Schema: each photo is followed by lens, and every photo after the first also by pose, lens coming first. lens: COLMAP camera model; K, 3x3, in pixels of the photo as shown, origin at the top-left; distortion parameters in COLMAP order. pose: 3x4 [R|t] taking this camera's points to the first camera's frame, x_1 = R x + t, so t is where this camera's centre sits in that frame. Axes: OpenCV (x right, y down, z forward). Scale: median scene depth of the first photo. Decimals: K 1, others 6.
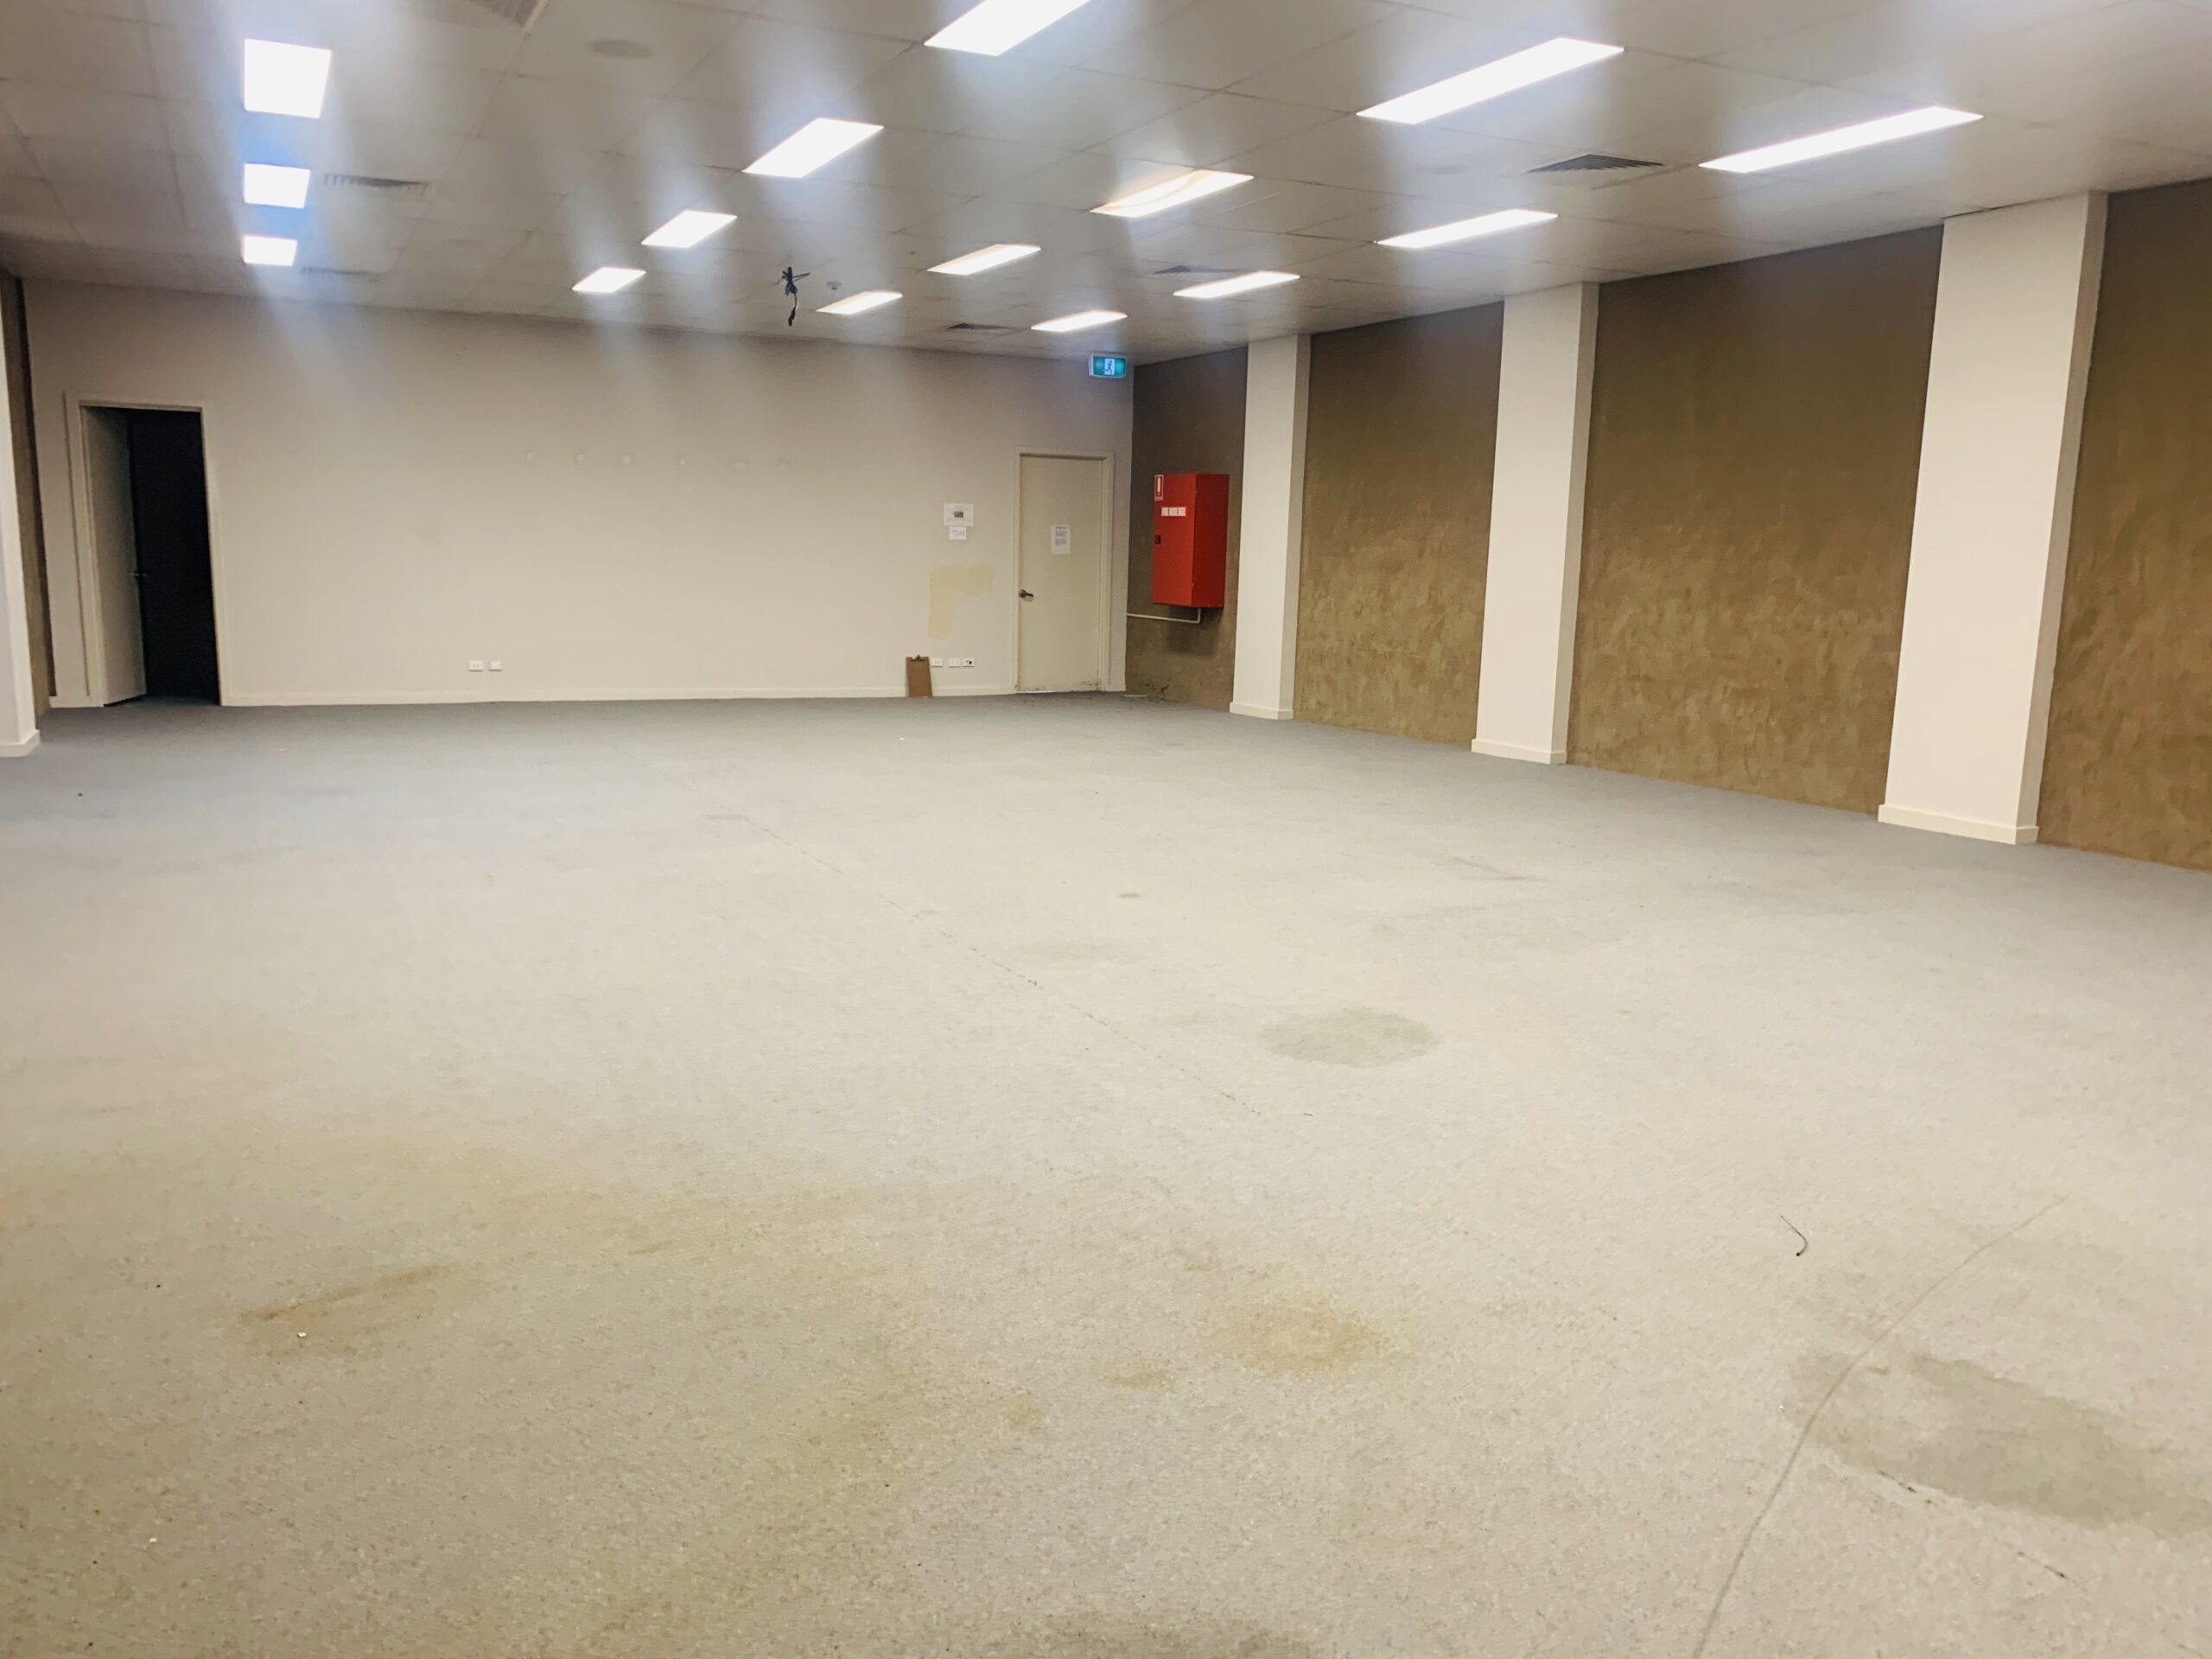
lens RADIAL K [[1701.6, 0, 1092.4], [0, 1701.6, 838.0], [0, 0, 1]] dist [0.052474, -0.032847]
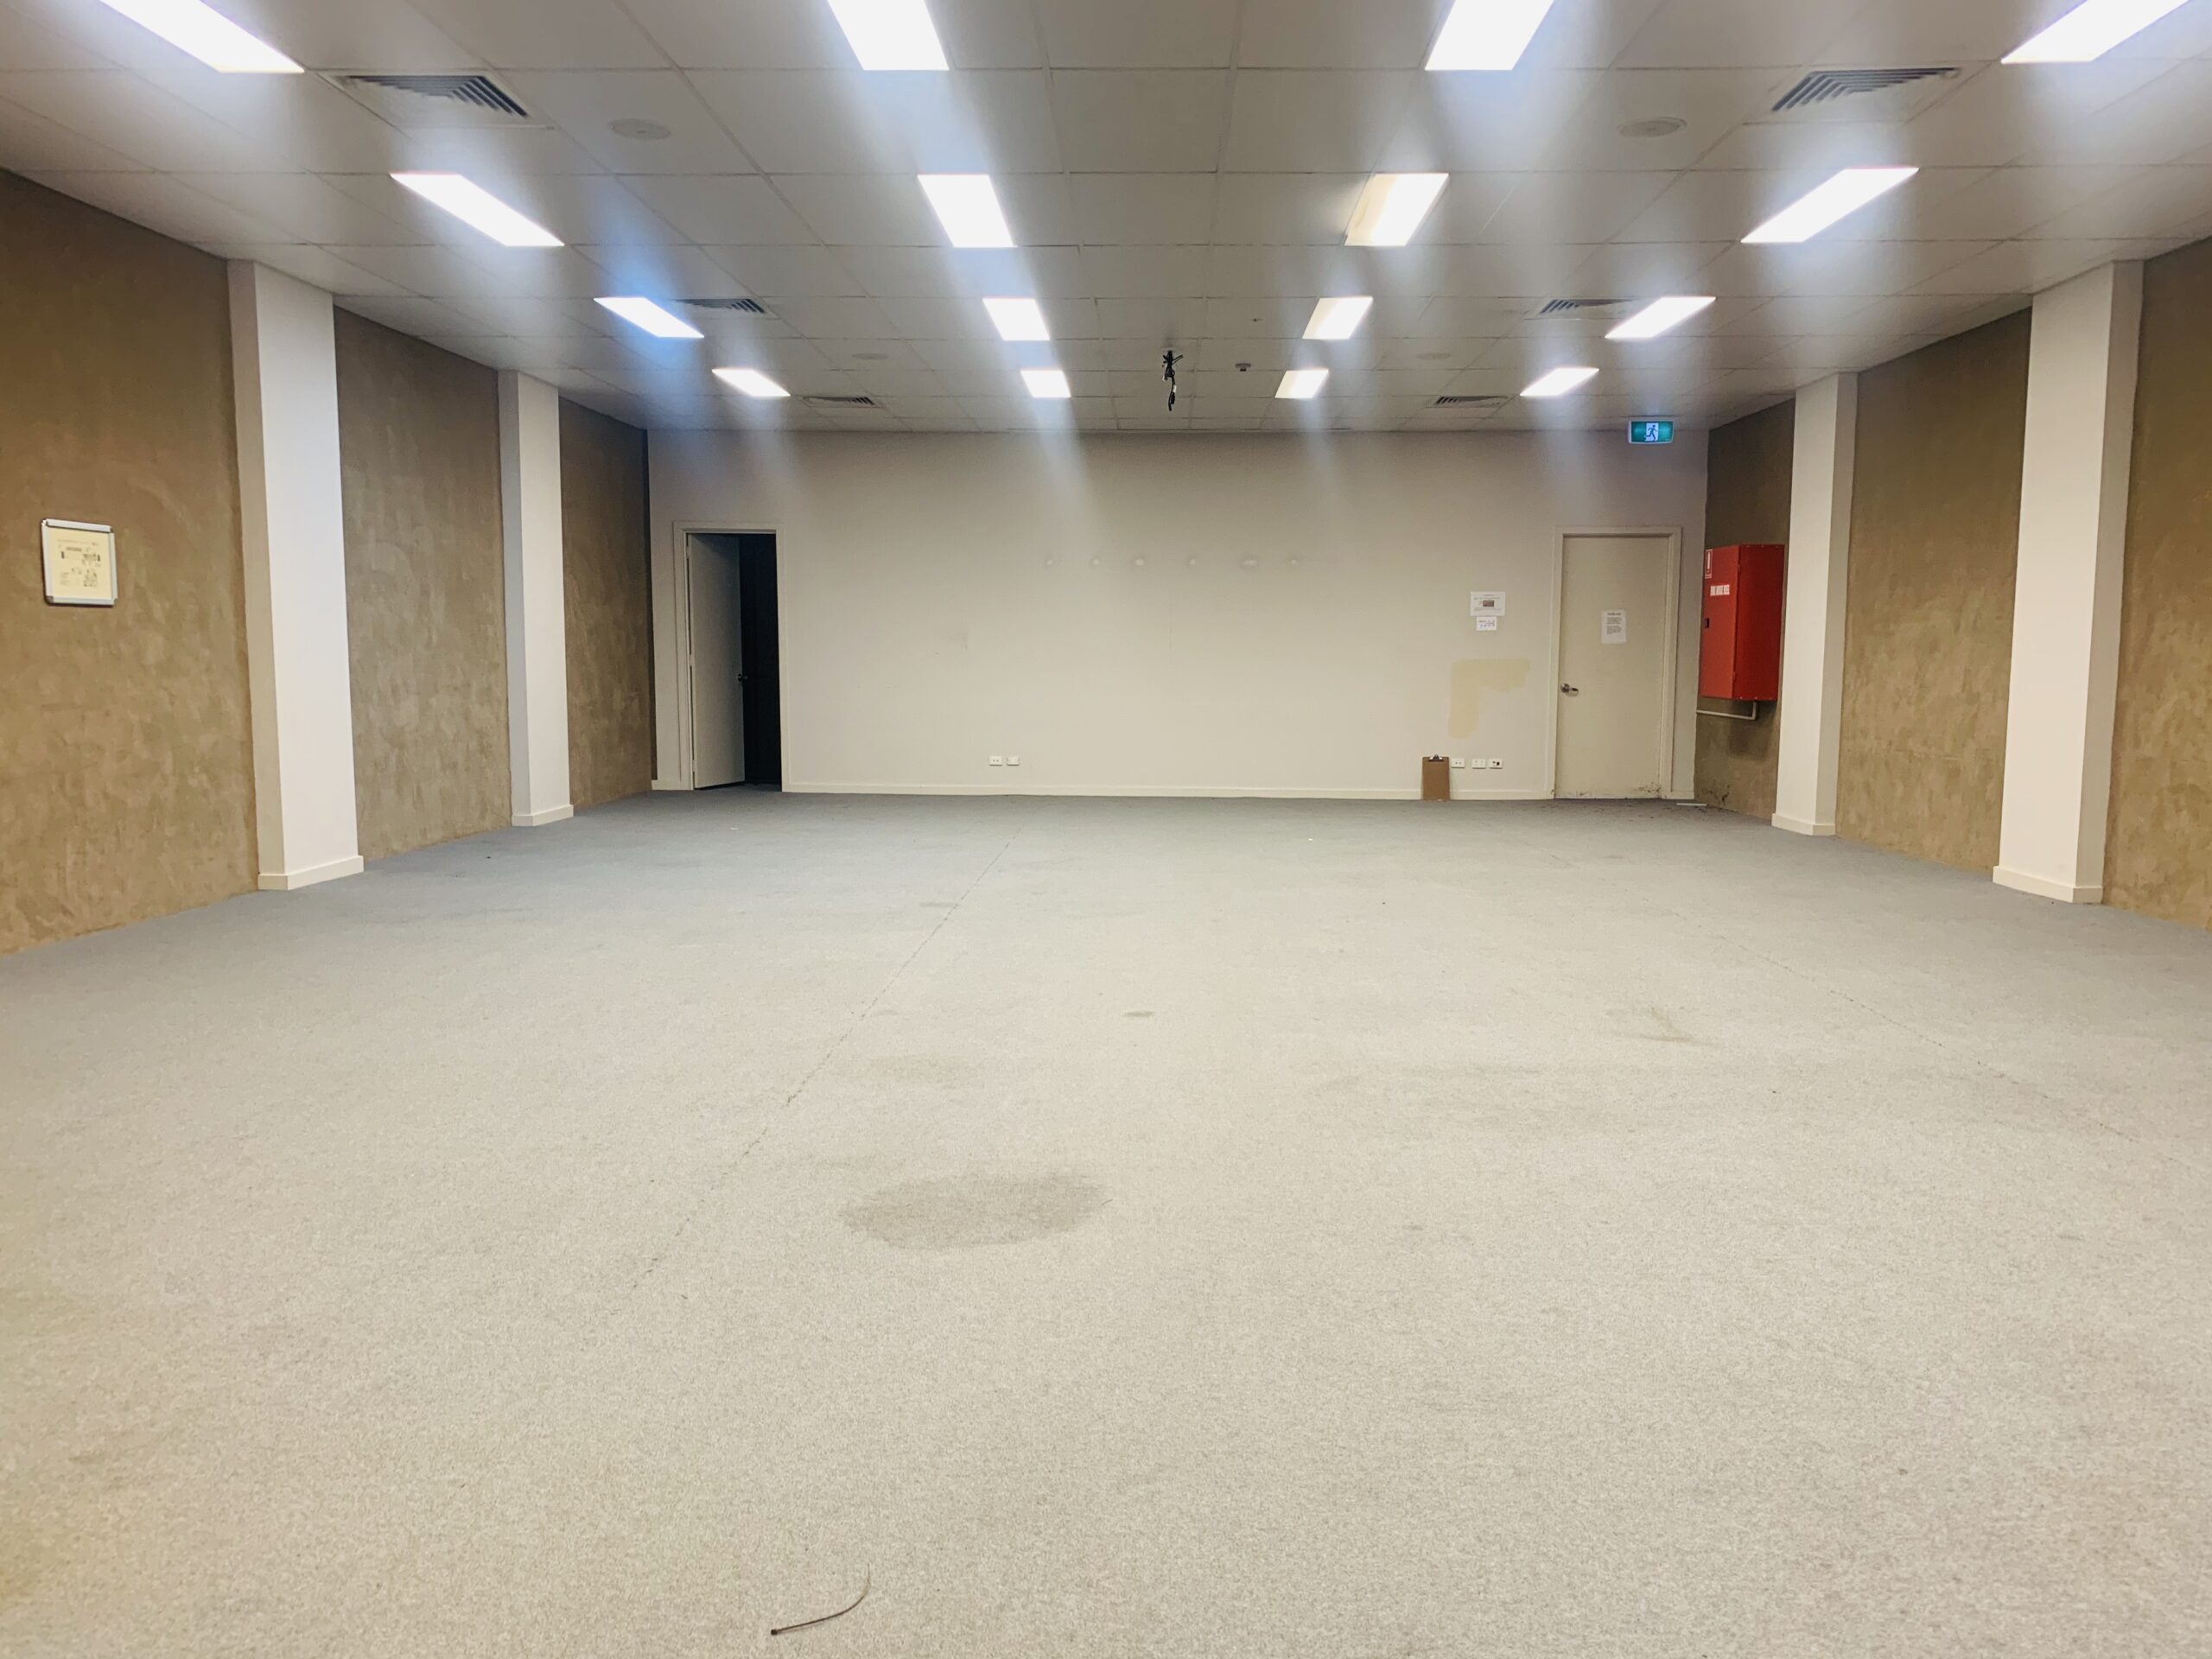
lens RADIAL K [[1701.6, 0, 1106.0], [0, 1701.6, 826.4], [0, 0, 1]] dist [0.052474, -0.032847]
pose [[0.884082, 0.031550, -0.466266, 0.205003], [-0.064718, 0.996371, -0.055291, -0.006439], [0.462829, 0.079058, 0.882915, 0.119158]]
